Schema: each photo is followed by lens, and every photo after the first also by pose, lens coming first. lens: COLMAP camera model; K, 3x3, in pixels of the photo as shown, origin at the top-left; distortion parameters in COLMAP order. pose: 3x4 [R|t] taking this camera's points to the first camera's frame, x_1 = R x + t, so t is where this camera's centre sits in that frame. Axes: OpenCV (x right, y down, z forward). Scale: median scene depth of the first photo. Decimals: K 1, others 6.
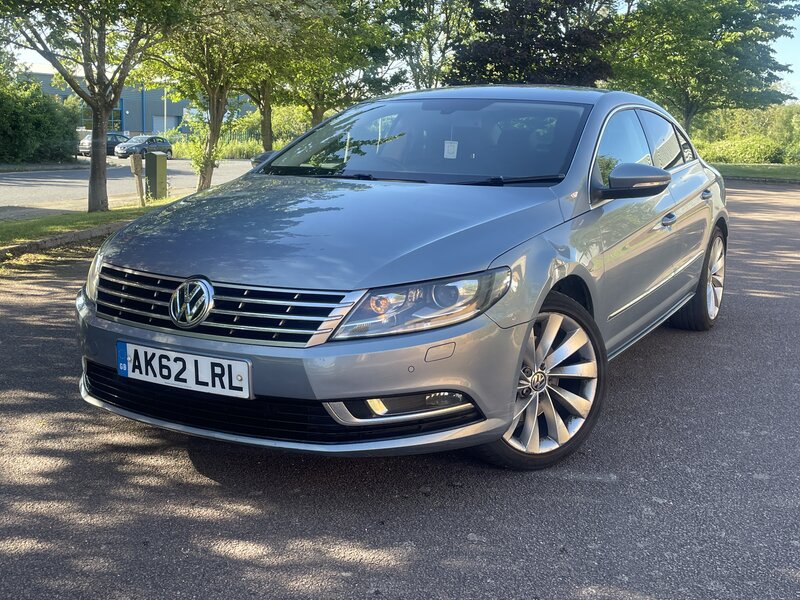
lens RADIAL K [[936.8, 0, 401.5], [0, 936.8, 308.2], [0, 0, 1]] dist [0.107357, -0.167144]
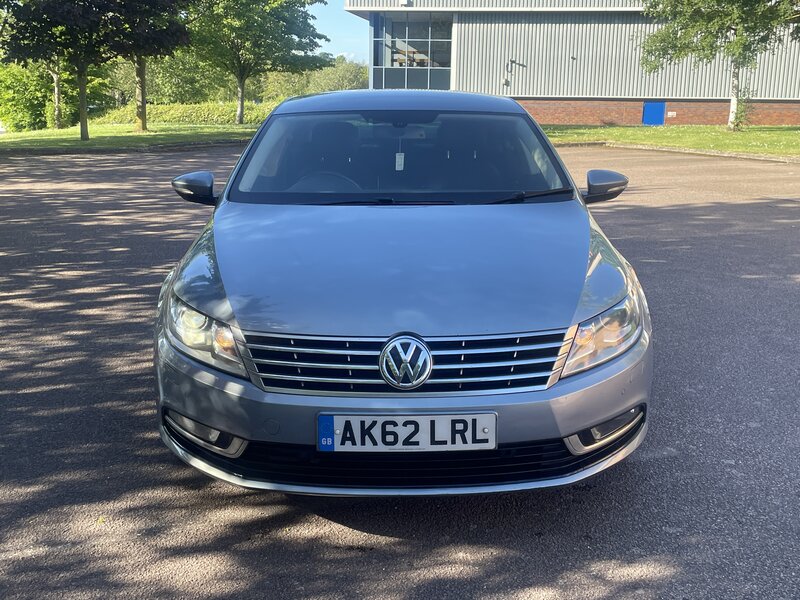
lens RADIAL K [[936.8, 0, 401.5], [0, 936.8, 308.2], [0, 0, 1]] dist [0.107357, -0.167144]
pose [[0.871550, -0.135202, 0.471298, -0.670630], [0.113964, 0.990764, 0.073474, -0.131155], [-0.476879, -0.010325, 0.878908, 0.162182]]
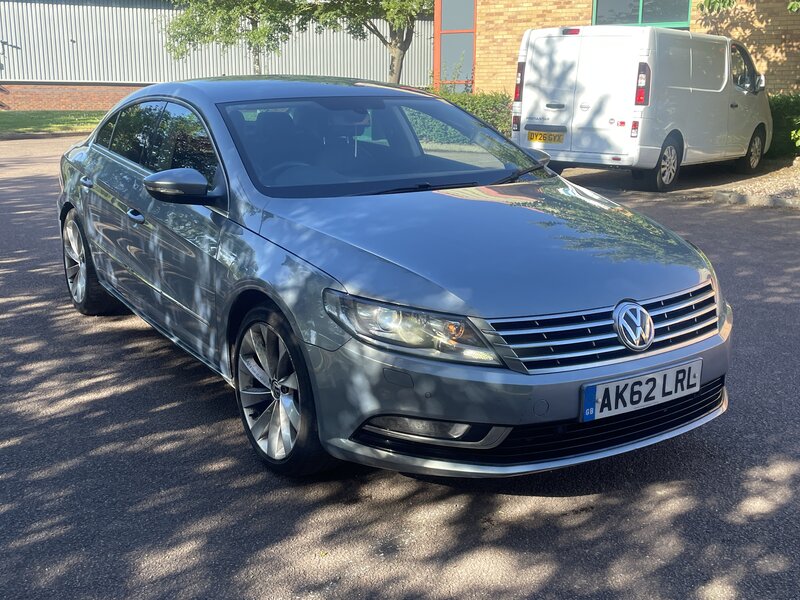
lens RADIAL K [[936.8, 0, 401.5], [0, 936.8, 308.2], [0, 0, 1]] dist [0.107357, -0.167144]
pose [[0.475362, -0.237597, 0.847100, -1.222302], [0.180515, 0.968698, 0.170405, -0.248759], [-0.861072, 0.071910, 0.503372, 0.696117]]
